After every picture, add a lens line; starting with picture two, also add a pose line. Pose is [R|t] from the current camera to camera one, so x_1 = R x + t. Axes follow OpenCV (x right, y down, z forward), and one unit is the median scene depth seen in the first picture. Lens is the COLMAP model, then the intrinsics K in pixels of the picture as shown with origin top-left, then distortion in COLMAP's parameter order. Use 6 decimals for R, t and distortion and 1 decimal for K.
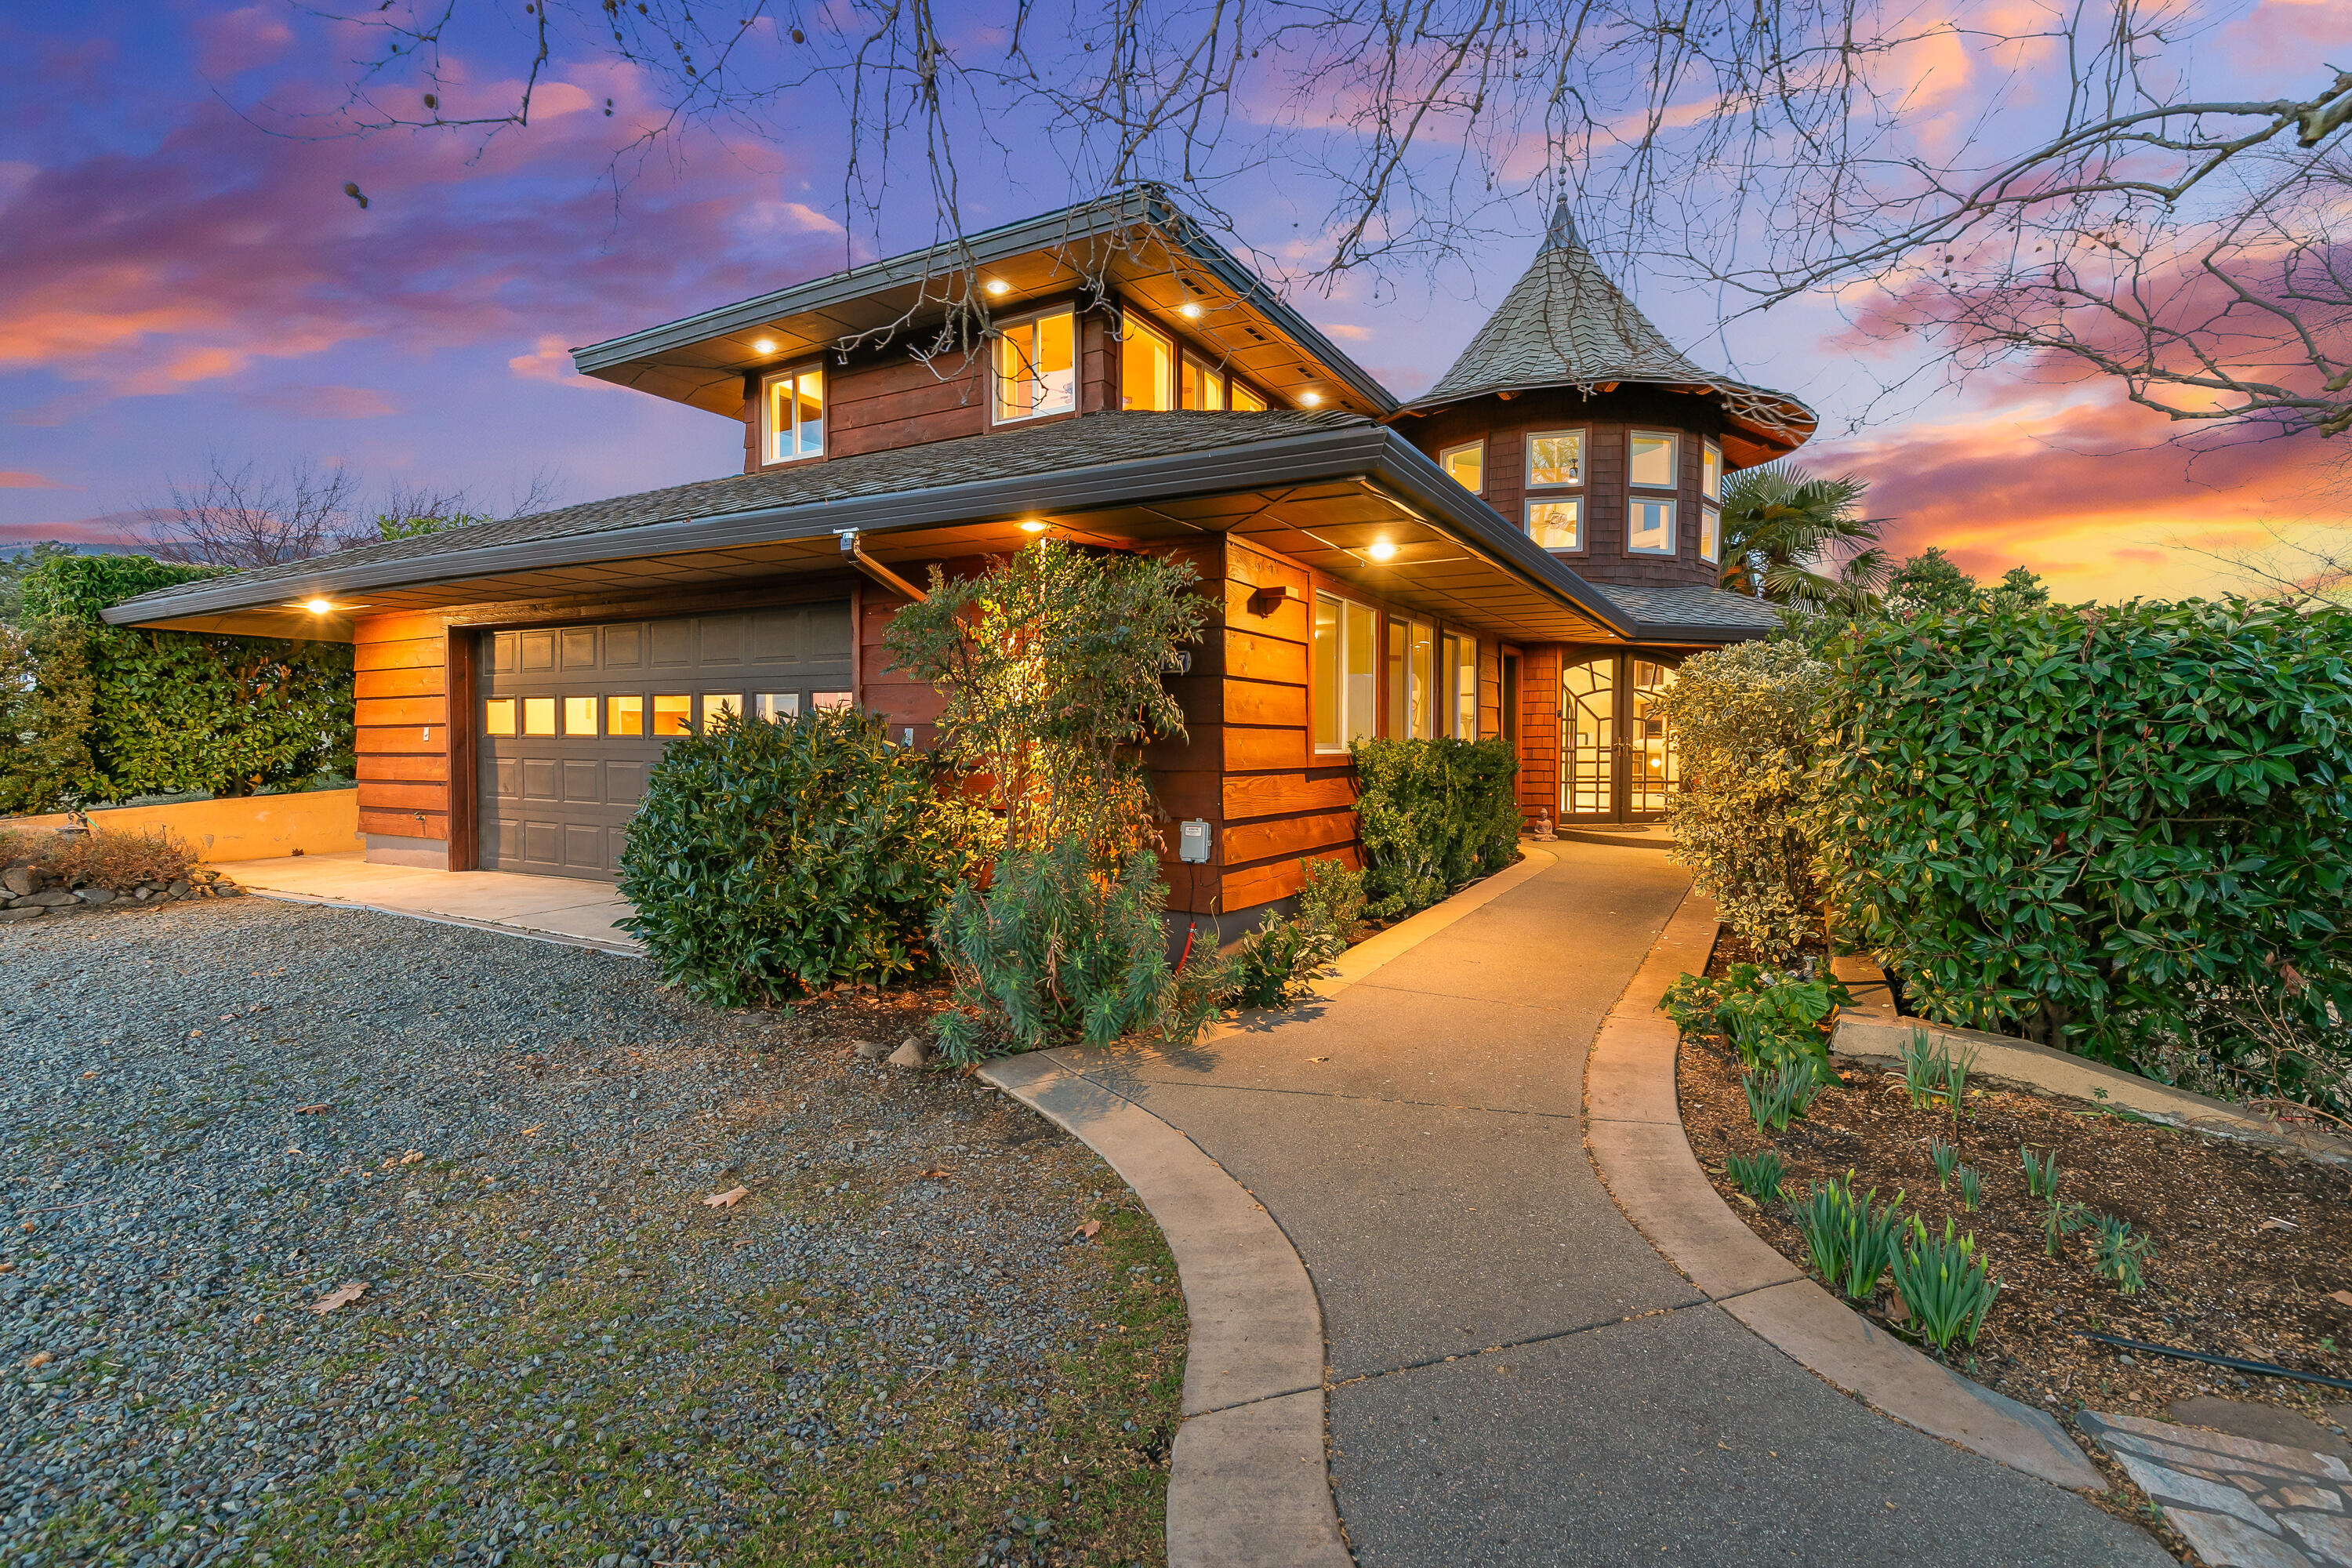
lens RADIAL K [[1097.5, 0, 1174.2], [0, 1097.5, 778.7], [0, 0, 1]] dist [0.007348, -0.001329]
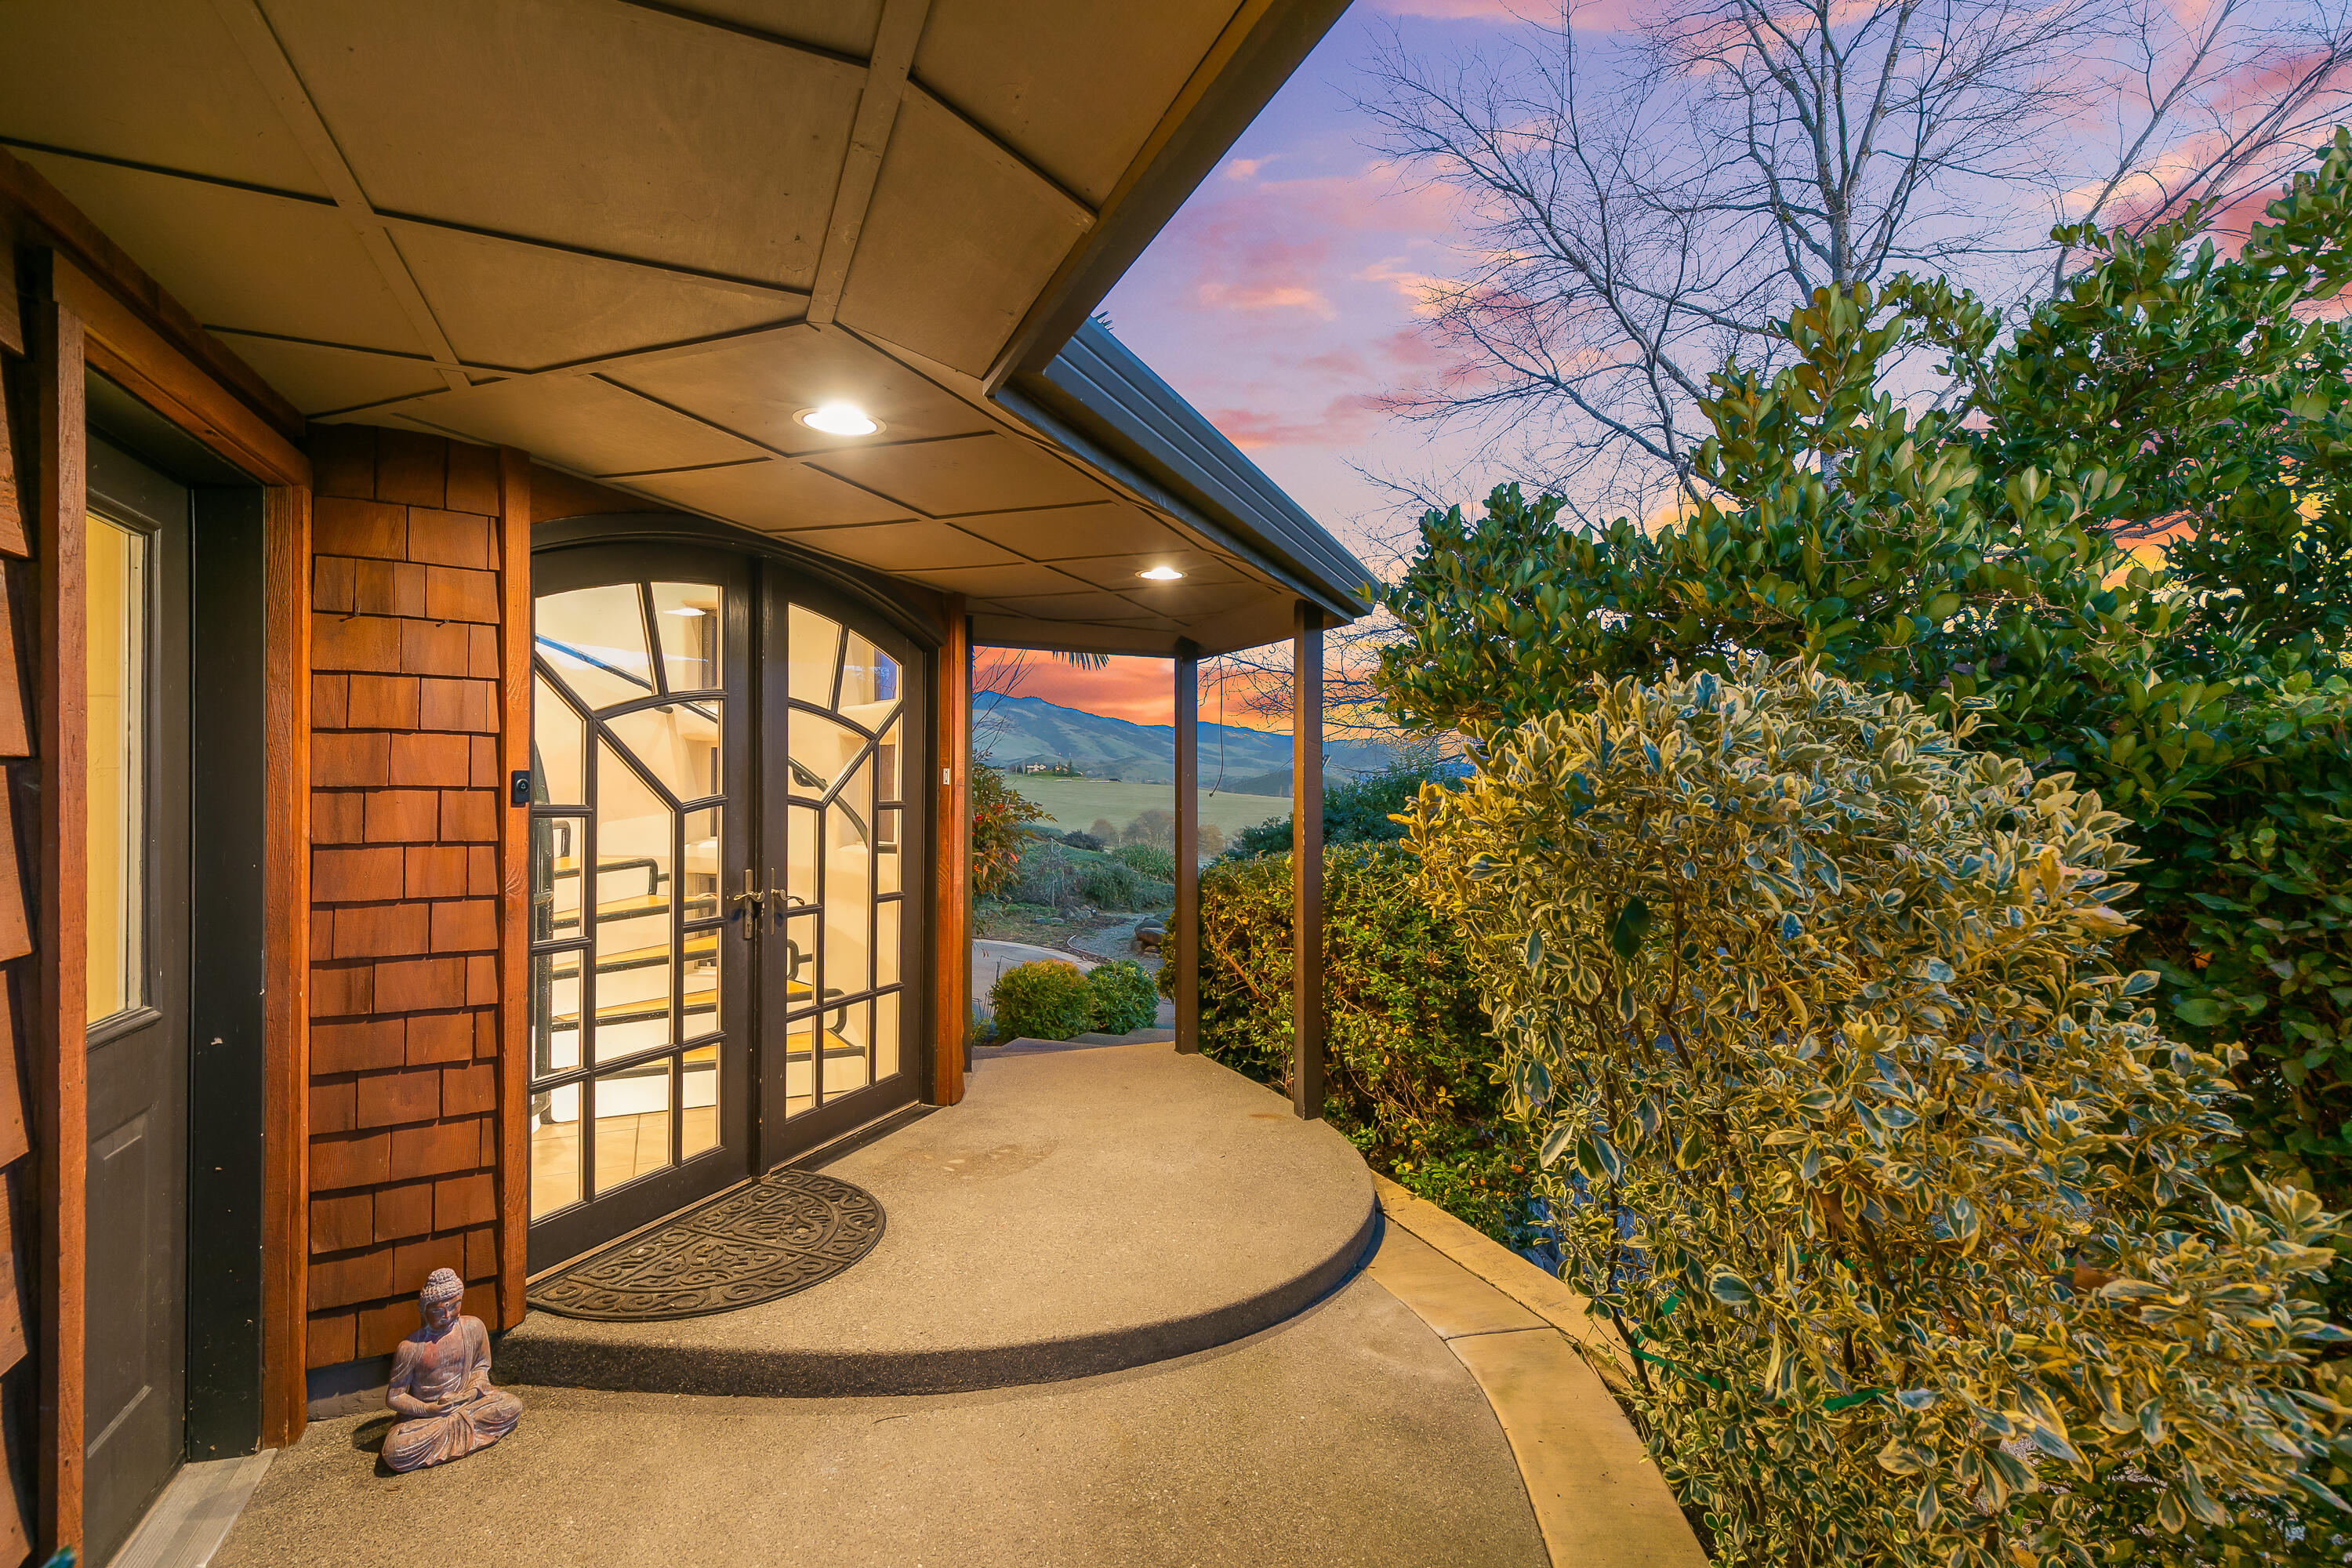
lens RADIAL K [[1097.5, 0, 1173.6], [0, 1097.5, 780.7], [0, 0, 1]] dist [0.007348, -0.001329]
pose [[0.593811, -0.001449, 0.804604, 0.250742], [0.026661, 0.999485, -0.017876, -0.052462], [-0.804163, 0.032067, 0.593543, 0.760958]]
